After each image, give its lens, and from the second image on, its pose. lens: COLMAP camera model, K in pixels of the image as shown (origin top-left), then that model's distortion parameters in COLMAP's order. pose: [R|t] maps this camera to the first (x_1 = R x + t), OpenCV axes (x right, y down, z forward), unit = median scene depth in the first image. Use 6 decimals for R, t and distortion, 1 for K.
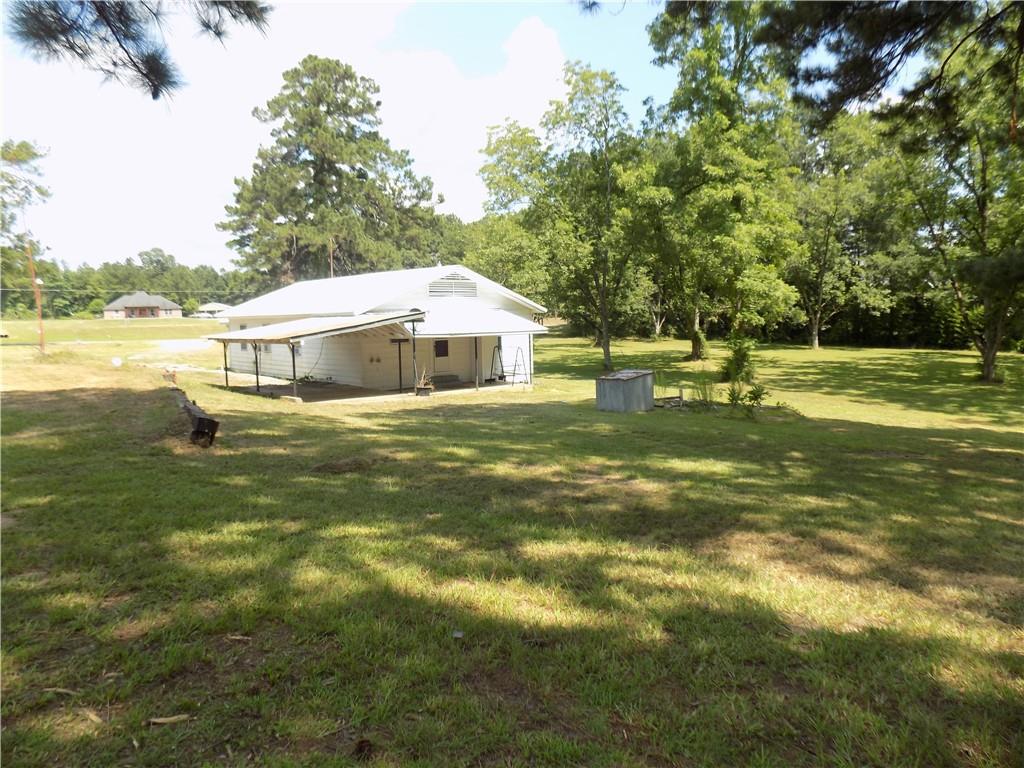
lens RADIAL K [[687.3, 0, 510.4], [0, 687.3, 373.4], [0, 0, 1]] dist [-0.077257, 0.074577]
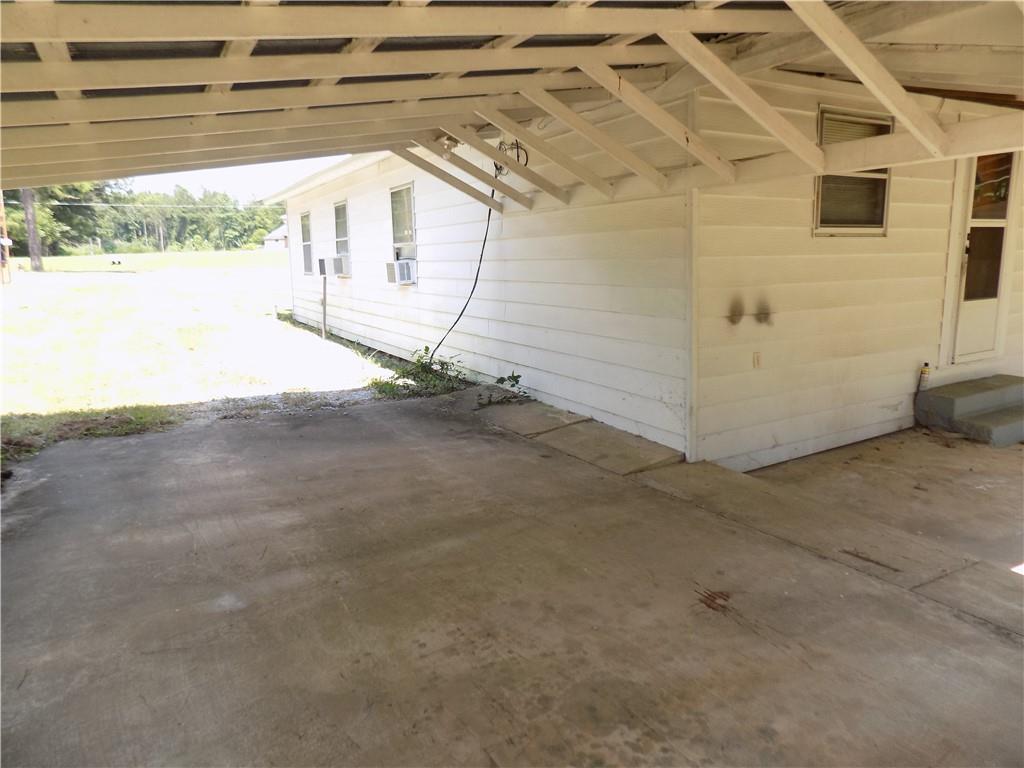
lens RADIAL K [[687.3, 0, 510.4], [0, 687.3, 373.4], [0, 0, 1]] dist [-0.077257, 0.074577]
pose [[0.972943, 0.040240, -0.227515, -0.030018], [-0.018955, 0.995299, 0.094979, -0.002651], [0.230267, -0.088097, 0.969132, 0.106480]]
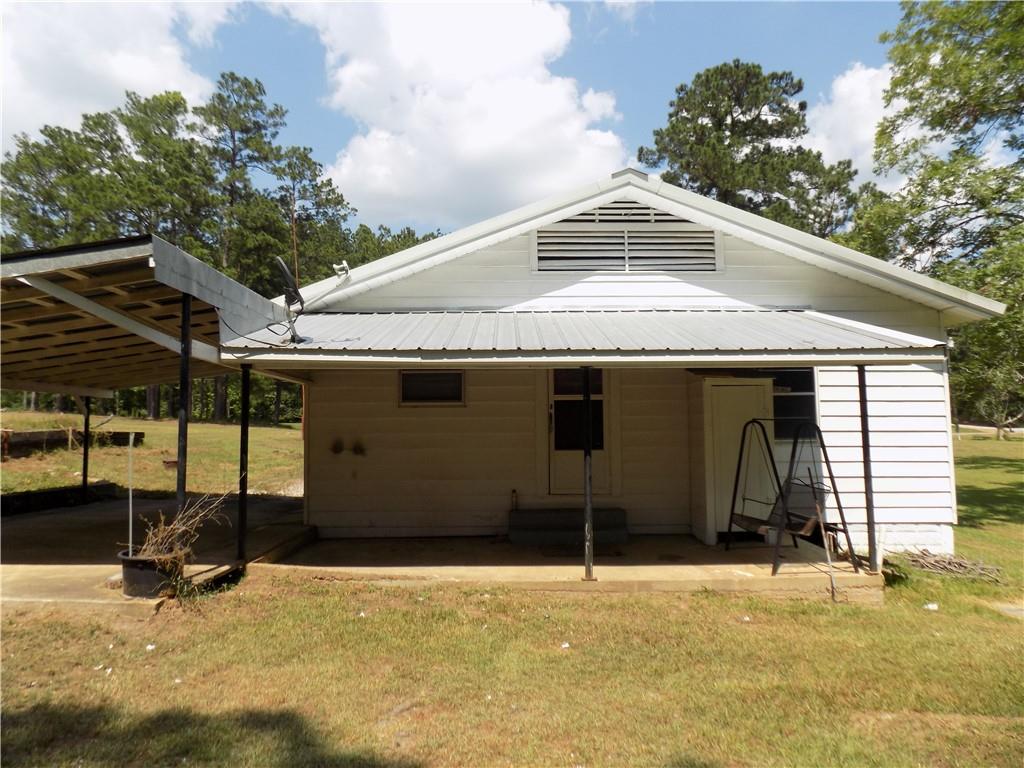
lens RADIAL K [[687.3, 0, 510.4], [0, 687.3, 373.4], [0, 0, 1]] dist [-0.077257, 0.074577]
pose [[0.733534, -0.043903, -0.678233, 0.015815], [-0.064654, 0.988878, -0.133937, -0.002145], [0.676570, 0.142098, 0.722538, 0.106000]]
